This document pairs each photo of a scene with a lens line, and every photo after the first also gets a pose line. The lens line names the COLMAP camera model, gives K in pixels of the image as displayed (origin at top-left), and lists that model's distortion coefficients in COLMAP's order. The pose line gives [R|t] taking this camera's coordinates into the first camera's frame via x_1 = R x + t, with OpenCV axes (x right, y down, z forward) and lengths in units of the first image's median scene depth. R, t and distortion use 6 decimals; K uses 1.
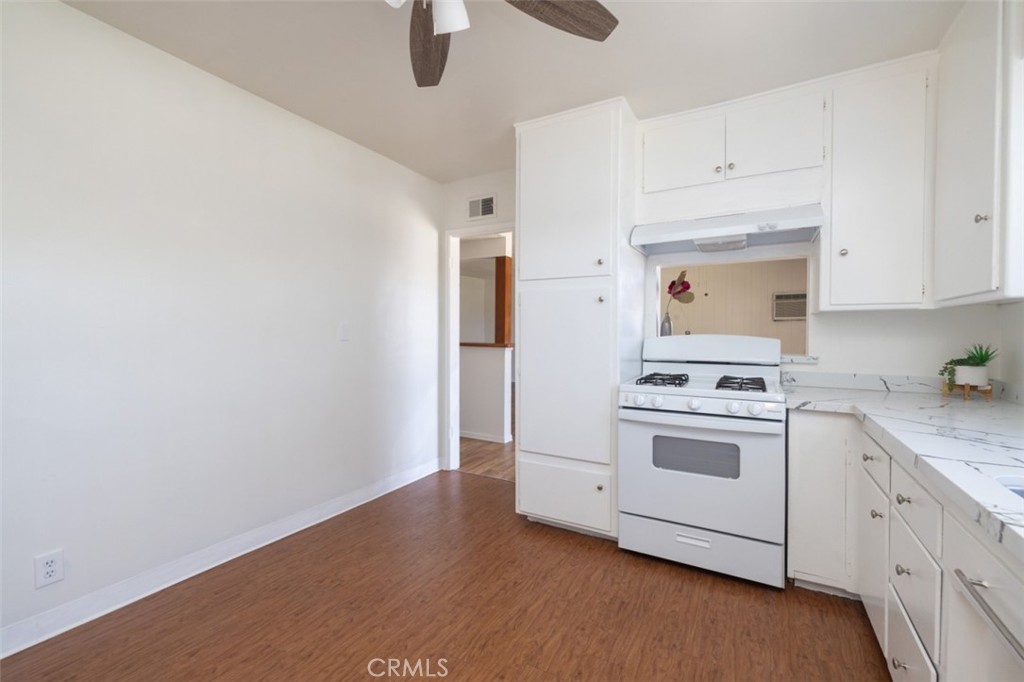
lens RADIAL K [[434.8, 0, 510.0], [0, 434.8, 335.5], [0, 0, 1]] dist [0.000982, 0.000008]
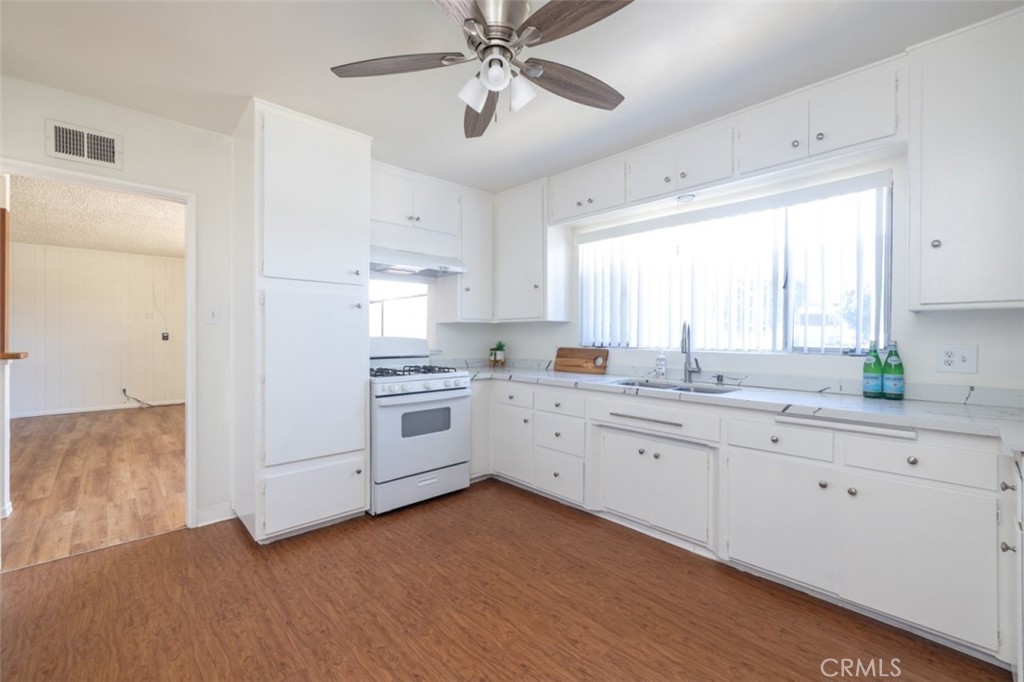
lens RADIAL K [[434.8, 0, 514.5], [0, 434.8, 335.9], [0, 0, 1]] dist [0.000982, 0.000008]
pose [[0.285180, -0.003590, 0.958467, -0.816468], [0.005950, 0.999980, 0.001975, -0.004818], [-0.958456, 0.005140, 0.285196, 0.302575]]
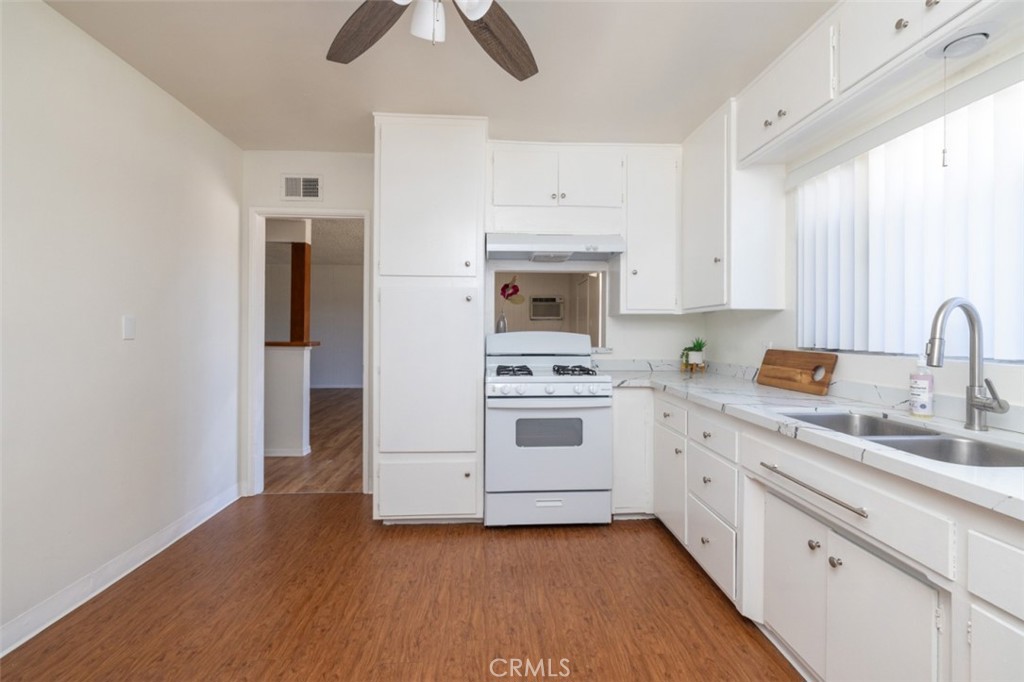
lens RADIAL K [[454.2, 0, 516.6], [0, 454.2, 326.2], [0, 0, 1]] dist [-0.001749, 0.000201]
pose [[0.835412, 0.005141, 0.549601, -0.328237], [0.002689, 0.999906, -0.013440, 0.000045], [-0.549618, 0.012706, 0.835319, -0.004391]]
